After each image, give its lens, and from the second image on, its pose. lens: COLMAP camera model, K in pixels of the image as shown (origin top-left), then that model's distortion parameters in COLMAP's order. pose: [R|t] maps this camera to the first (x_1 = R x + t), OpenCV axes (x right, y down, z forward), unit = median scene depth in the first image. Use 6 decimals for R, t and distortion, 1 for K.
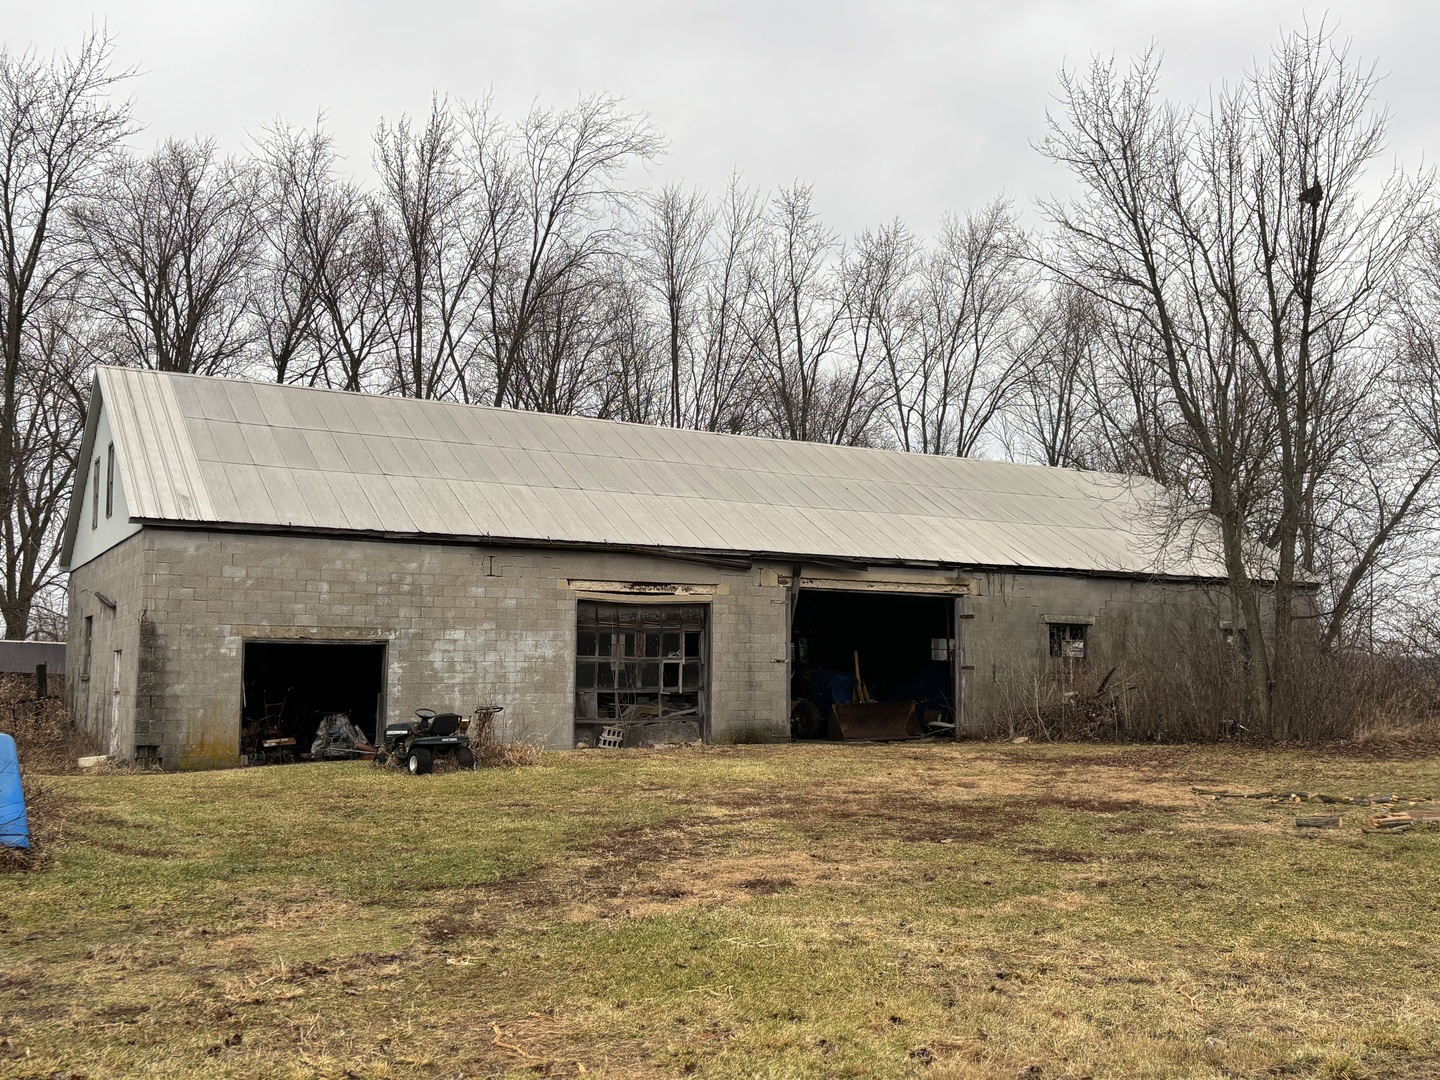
lens RADIAL K [[1363.3, 0, 719.7], [0, 1363.3, 525.7], [0, 0, 1]] dist [0.021307, 0.000000]
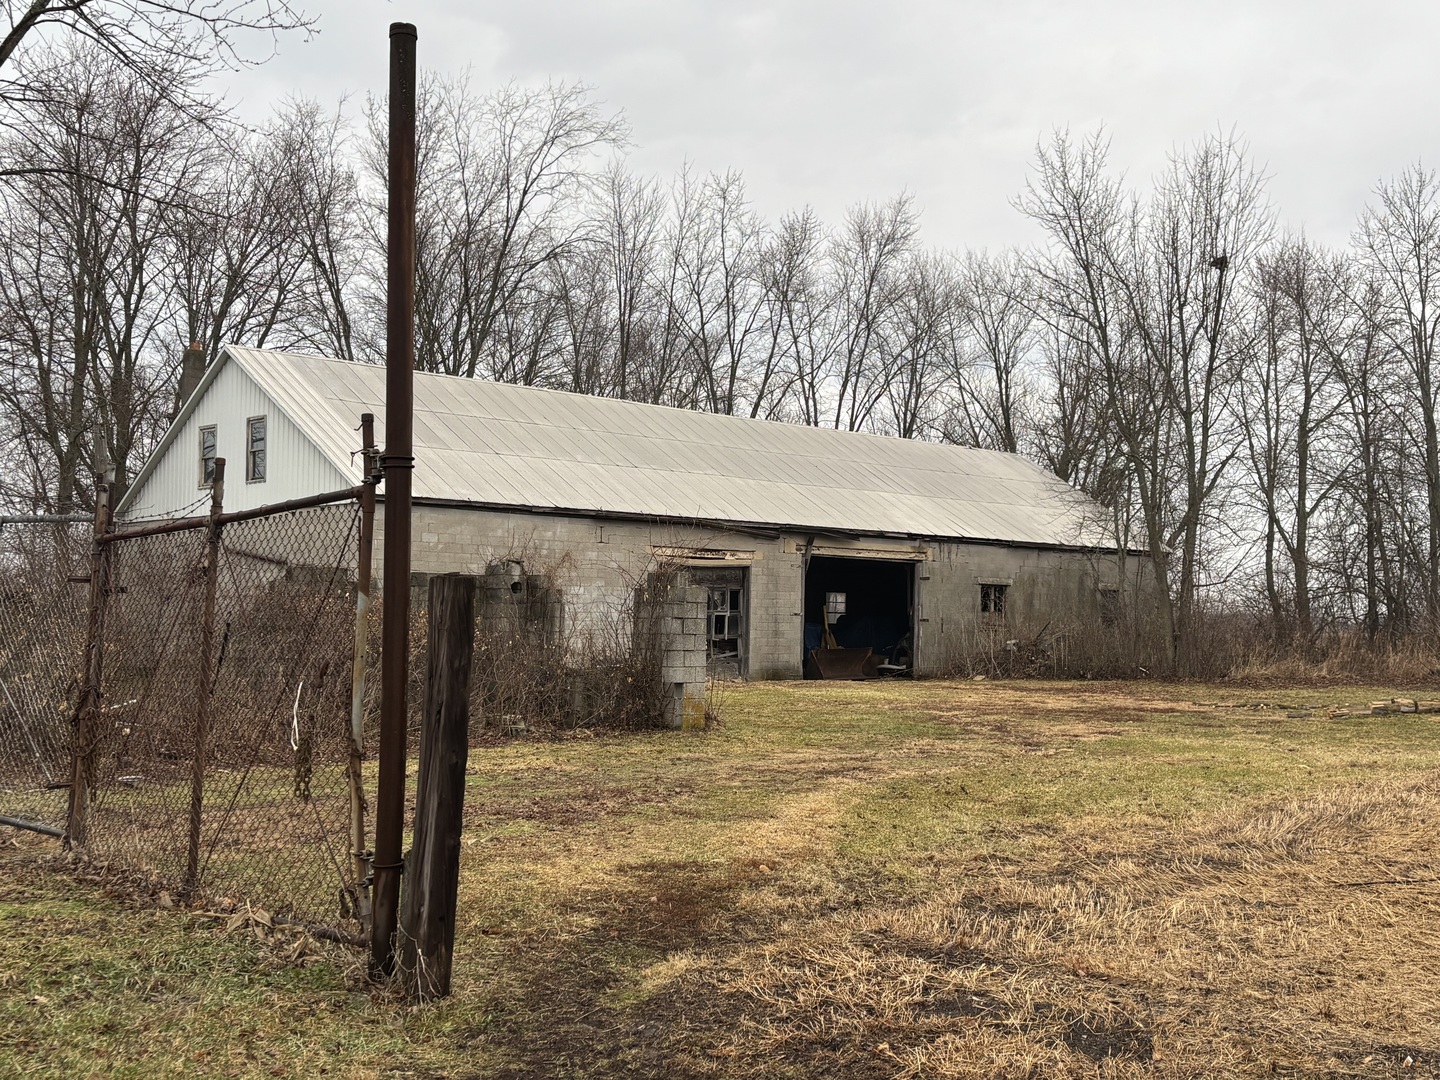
lens RADIAL K [[1601.9, 0, 719.7], [0, 1601.9, 550.5], [0, 0, 1]] dist [0.032950, 0.000000]
pose [[0.974243, 0.019601, 0.224648, -0.345968], [-0.034204, 0.997533, 0.061296, -0.042954], [-0.222893, -0.067401, 0.972510, -0.376332]]
